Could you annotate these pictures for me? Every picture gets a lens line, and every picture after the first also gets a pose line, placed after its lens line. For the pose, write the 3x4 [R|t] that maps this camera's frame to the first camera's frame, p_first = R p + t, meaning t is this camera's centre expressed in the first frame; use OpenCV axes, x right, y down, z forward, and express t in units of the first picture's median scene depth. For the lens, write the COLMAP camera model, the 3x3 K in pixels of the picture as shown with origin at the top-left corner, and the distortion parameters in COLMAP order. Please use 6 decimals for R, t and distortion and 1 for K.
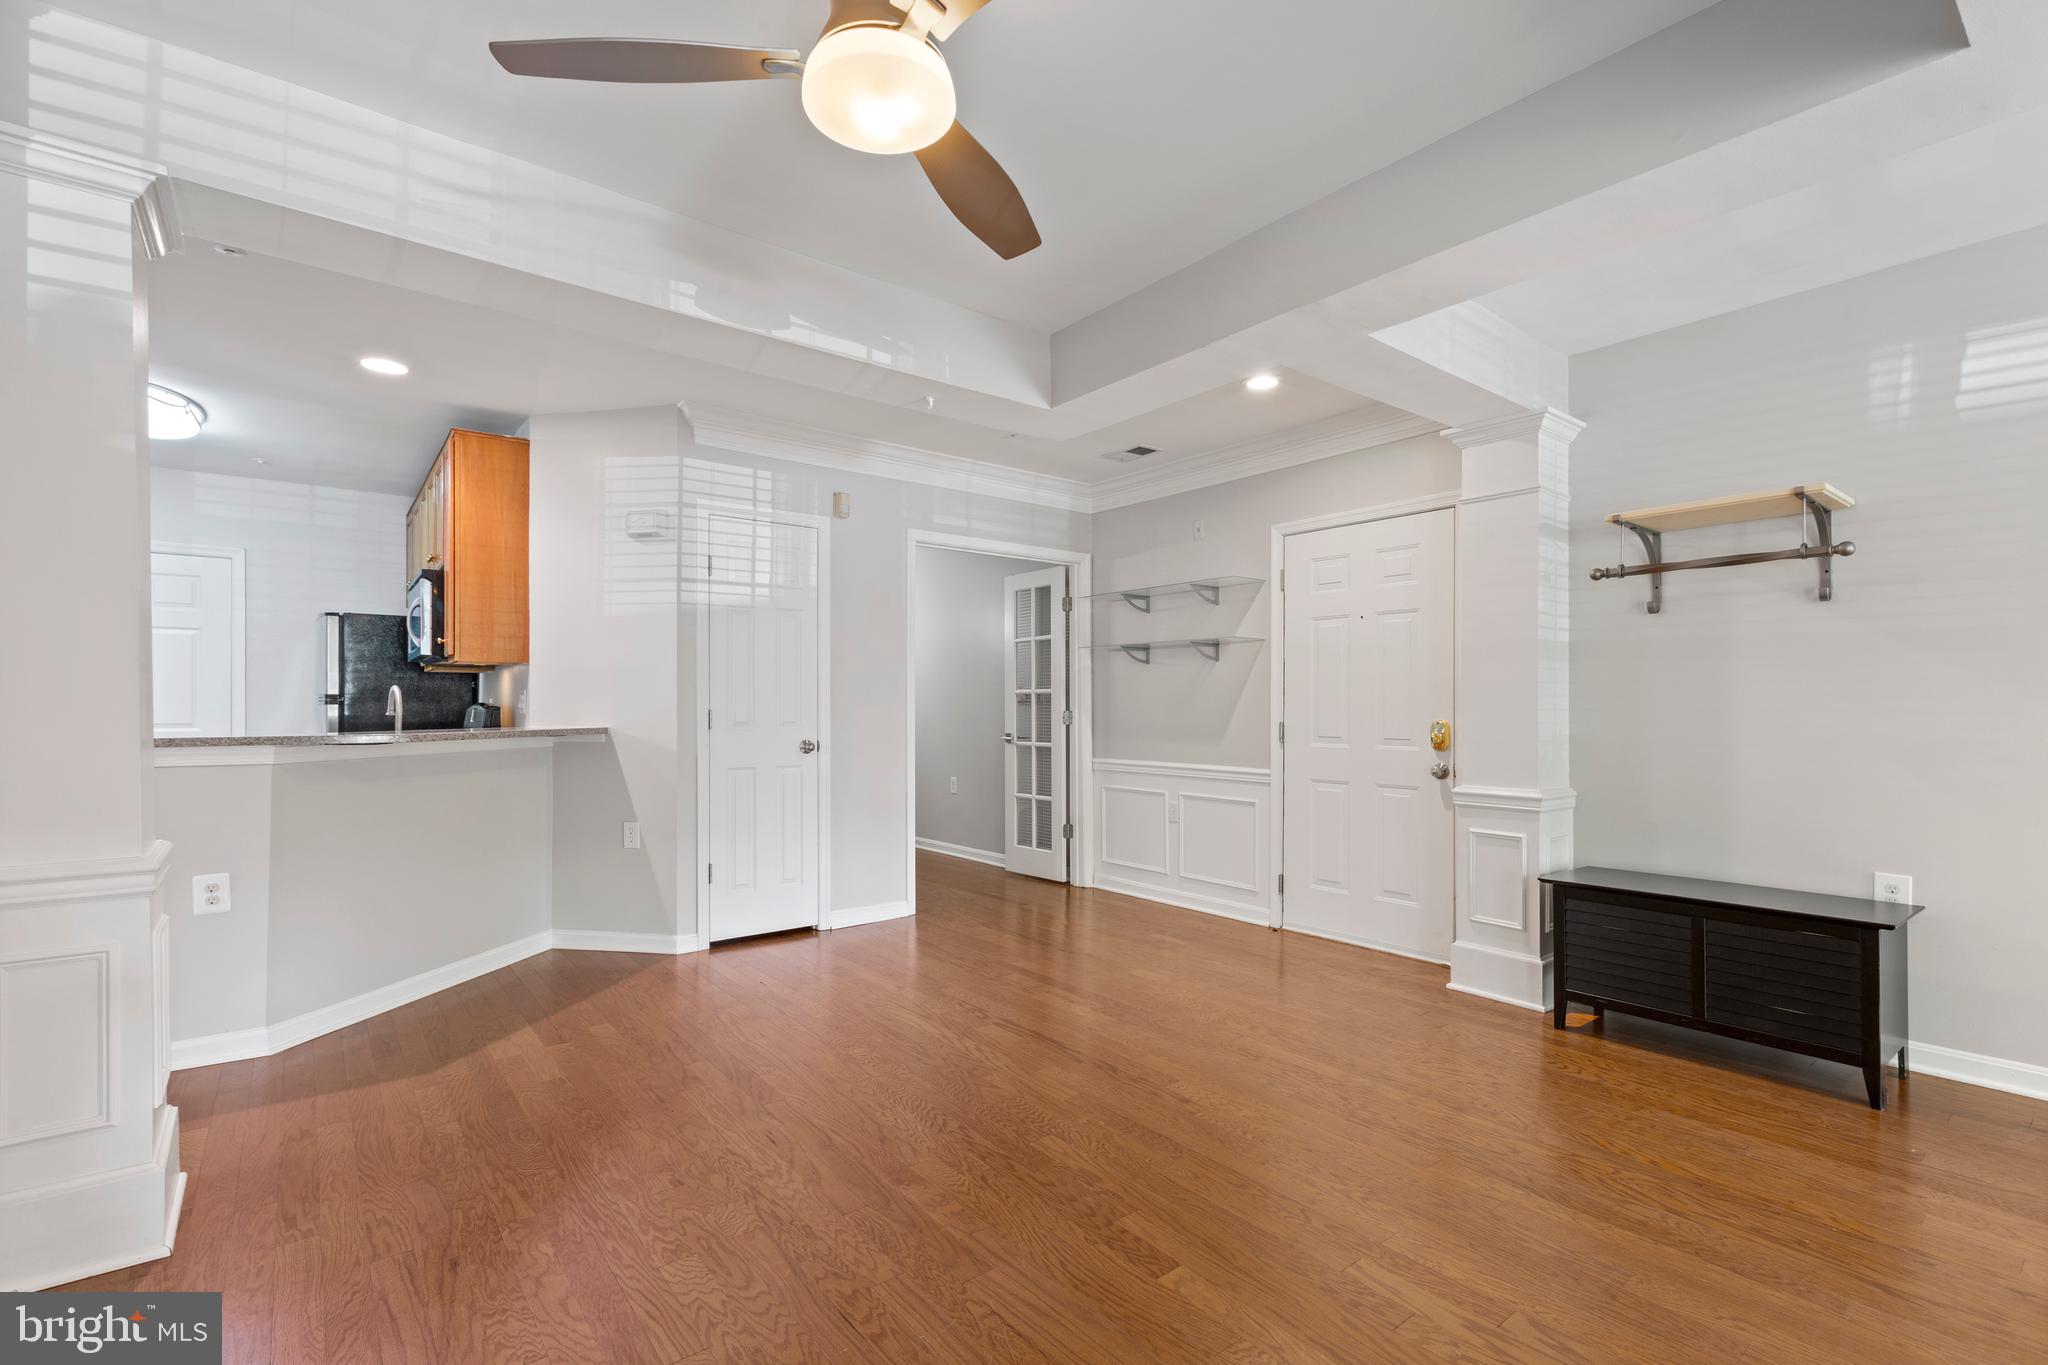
lens RADIAL K [[920.7, 0, 1009.9], [0, 920.7, 698.4], [0, 0, 1]] dist [0.001443, -0.000887]
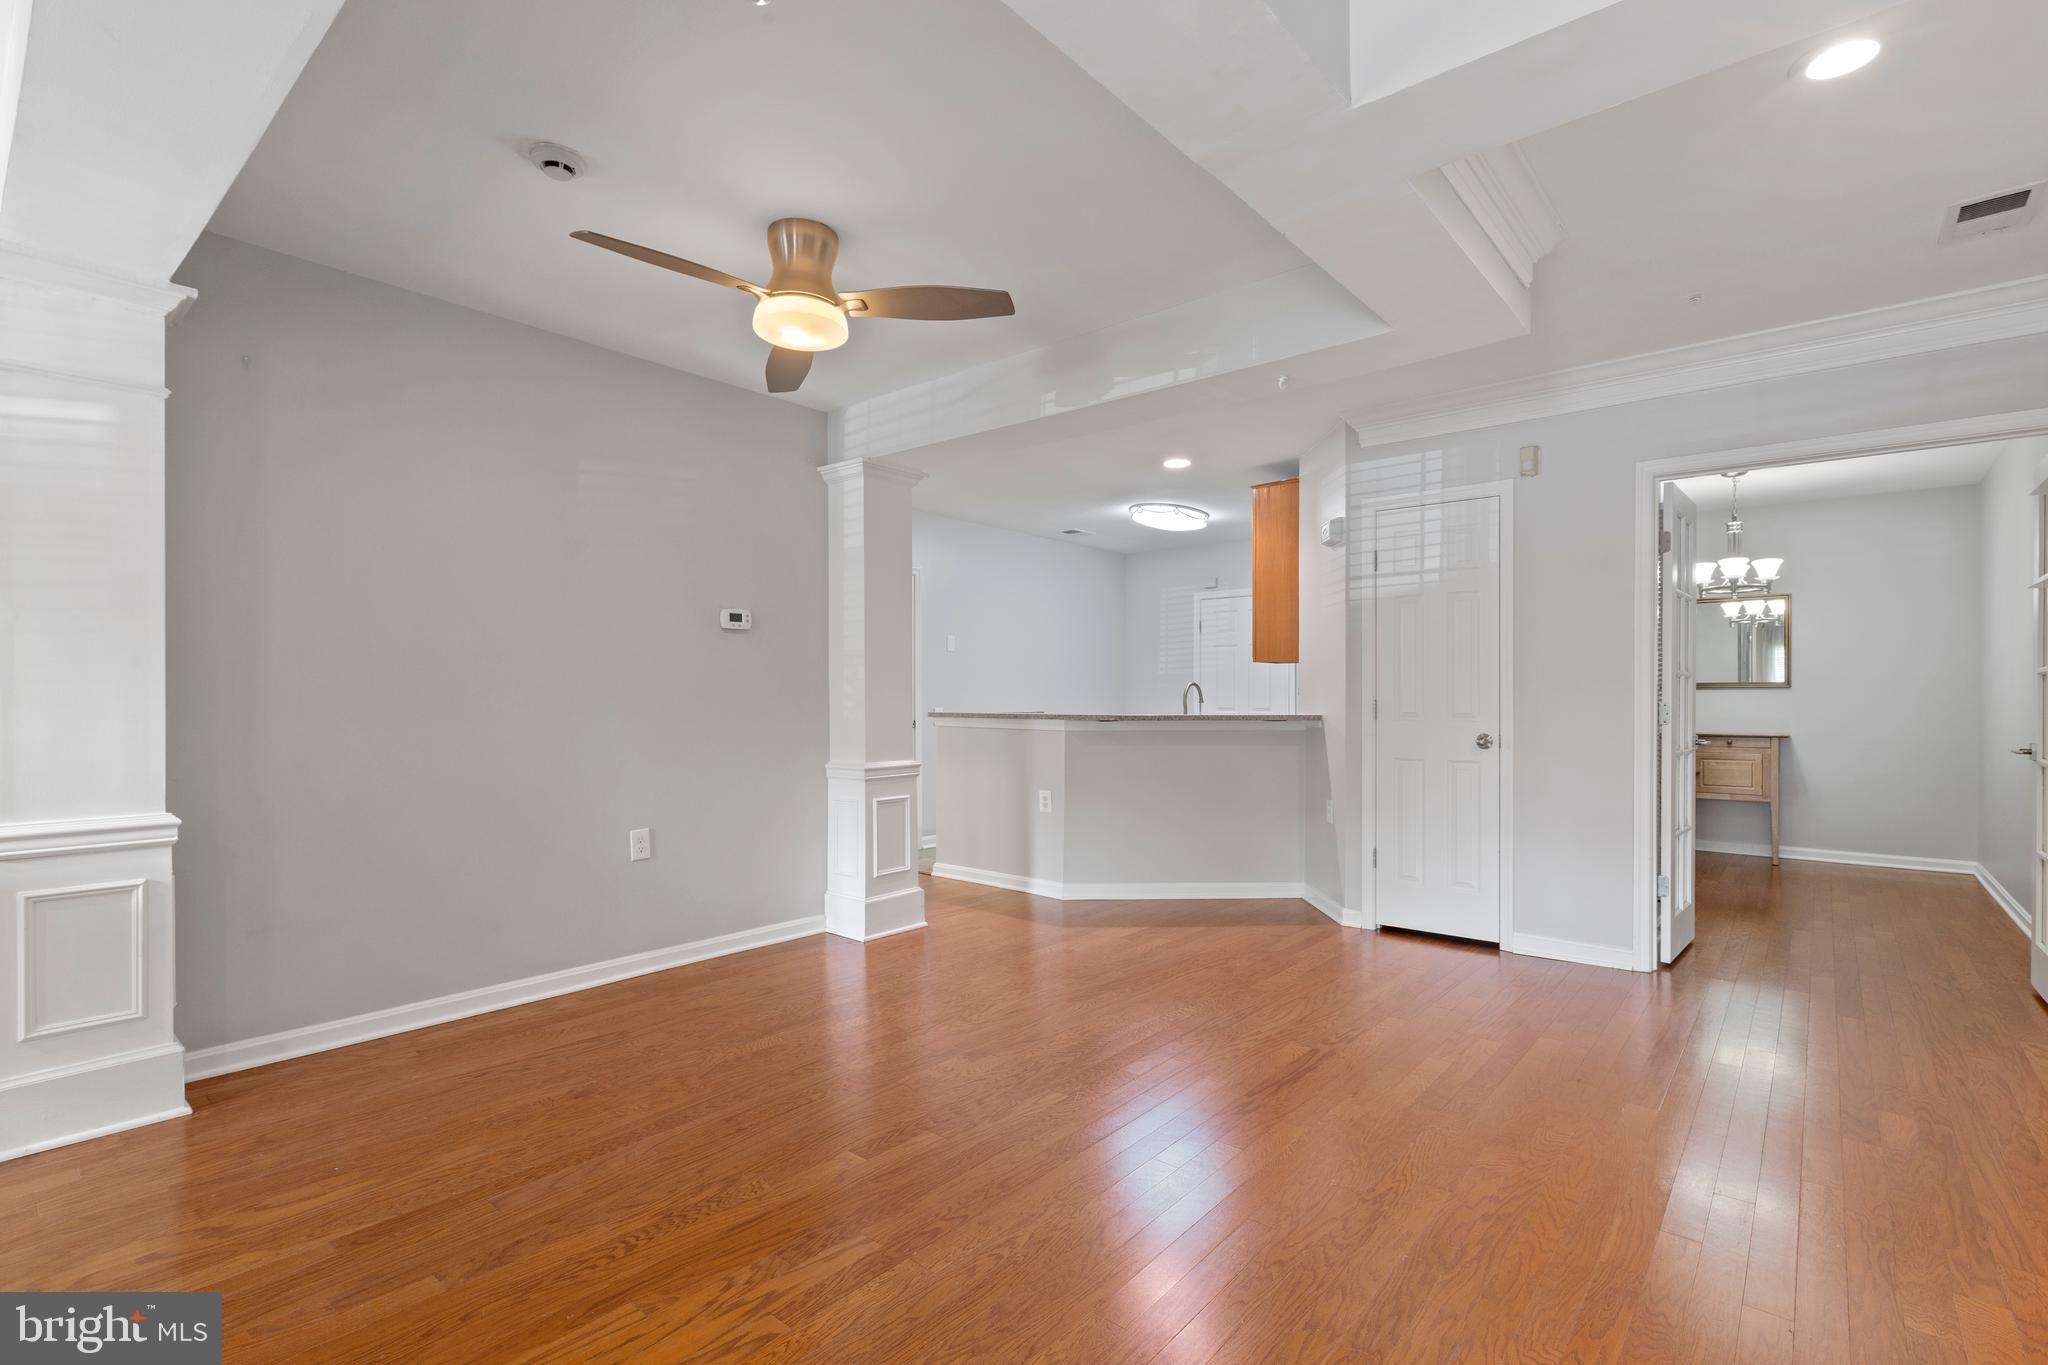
lens RADIAL K [[920.7, 0, 1052.0], [0, 920.7, 703.6], [0, 0, 1]] dist [0.001443, -0.000887]
pose [[0.224512, 0.008463, -0.974435, 0.599261], [0.010716, 0.999880, 0.011153, 0.000720], [0.974412, -0.012946, 0.224394, 0.409978]]
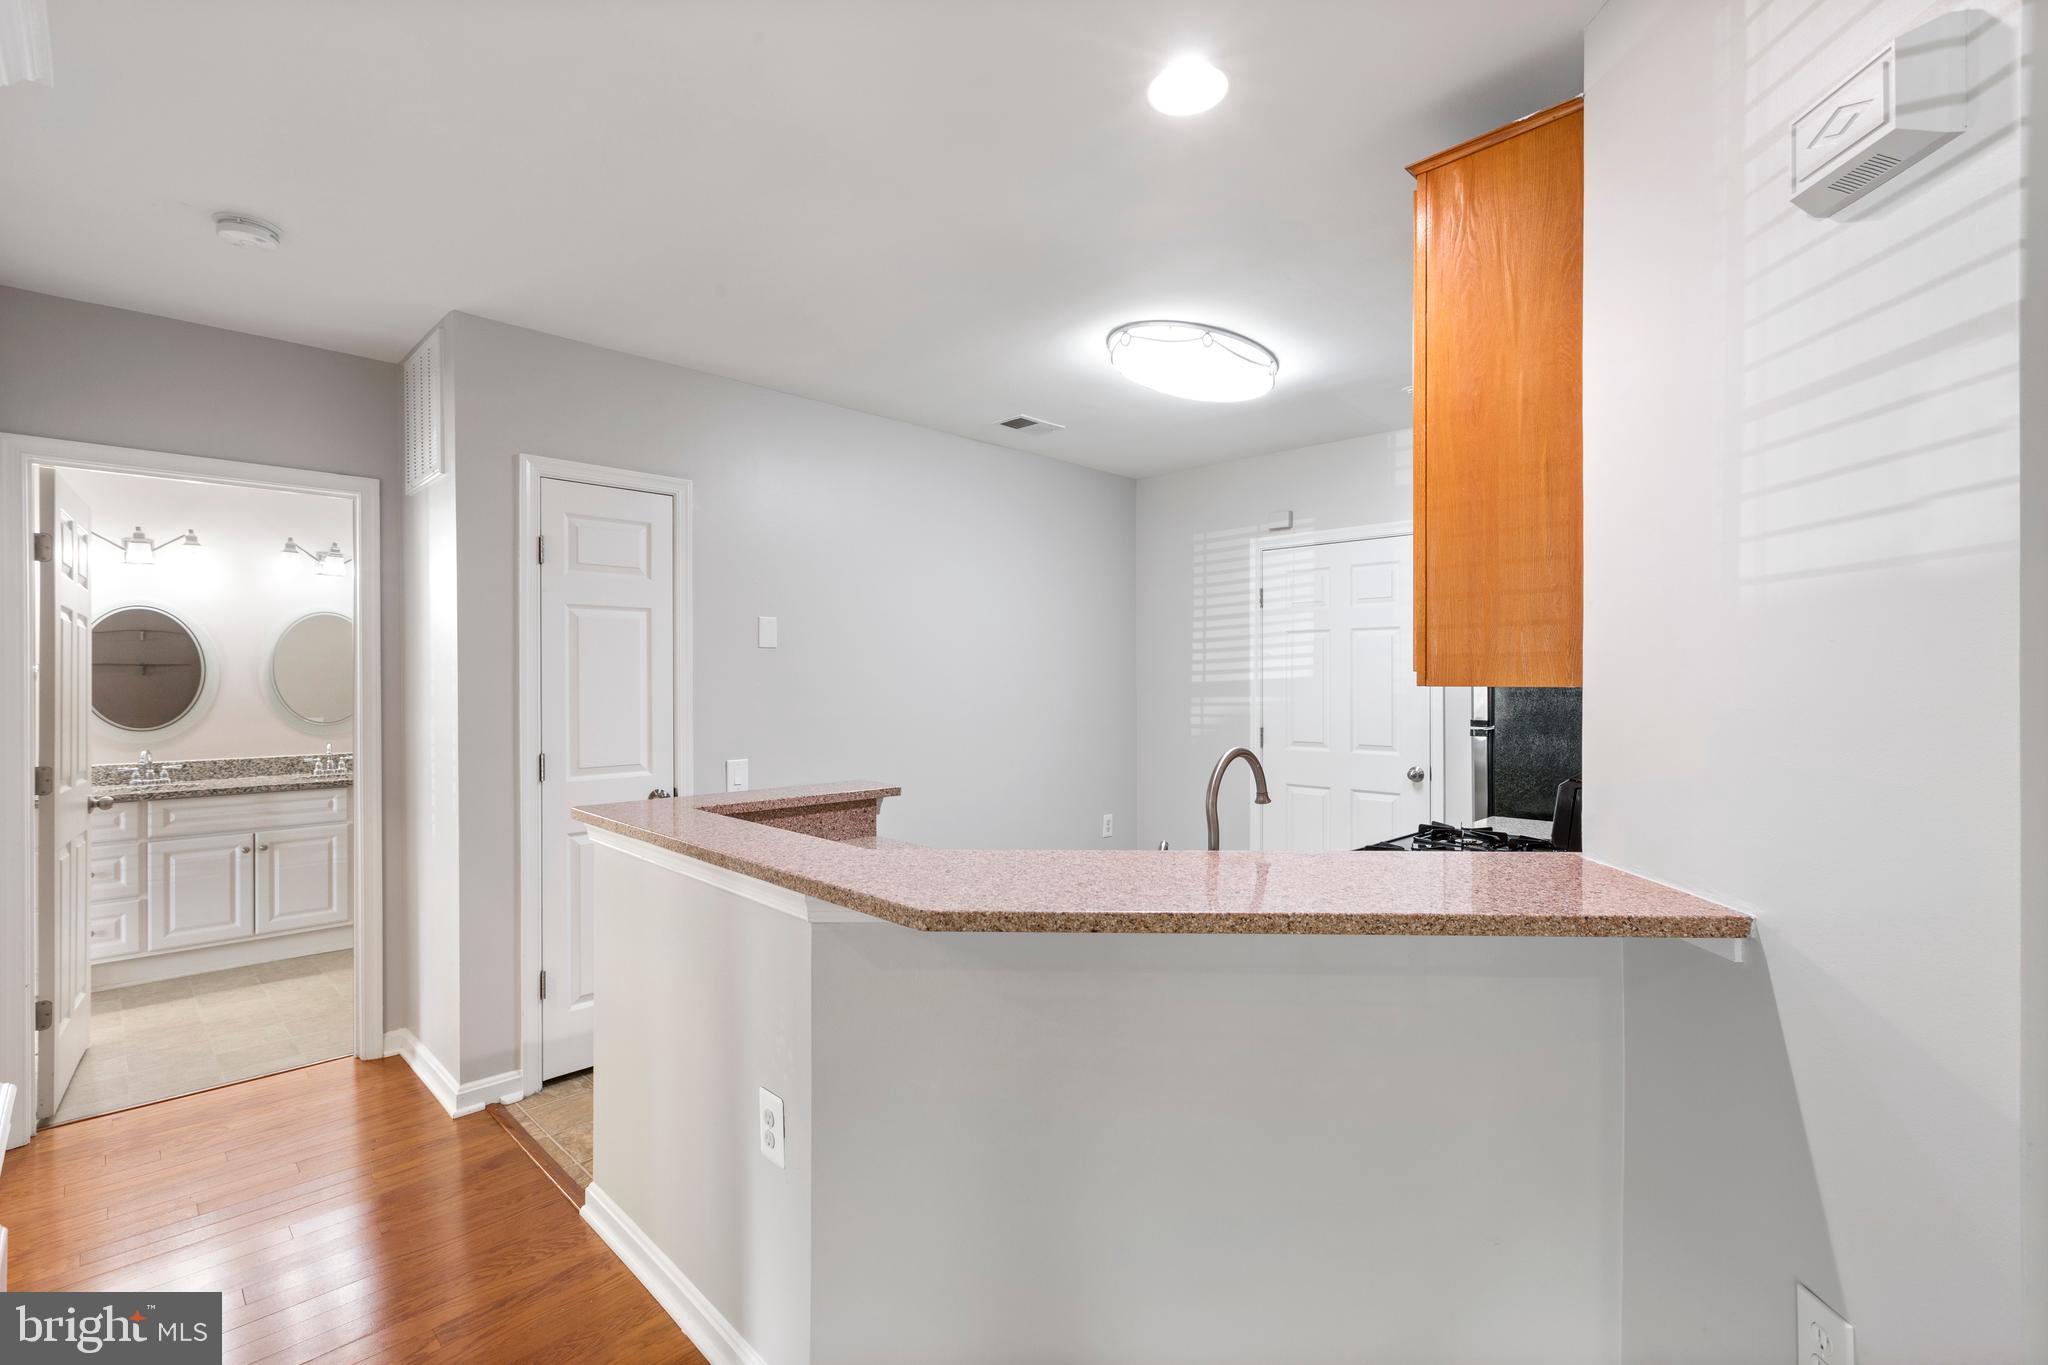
lens RADIAL K [[920.7, 0, 1033.9], [0, 920.7, 681.2], [0, 0, 1]] dist [0.001443, -0.000887]
pose [[0.143365, 0.001478, -0.989669, -0.181229], [0.011806, 0.999925, 0.003203, -0.045872], [0.989599, -0.012143, 0.143337, 0.728158]]
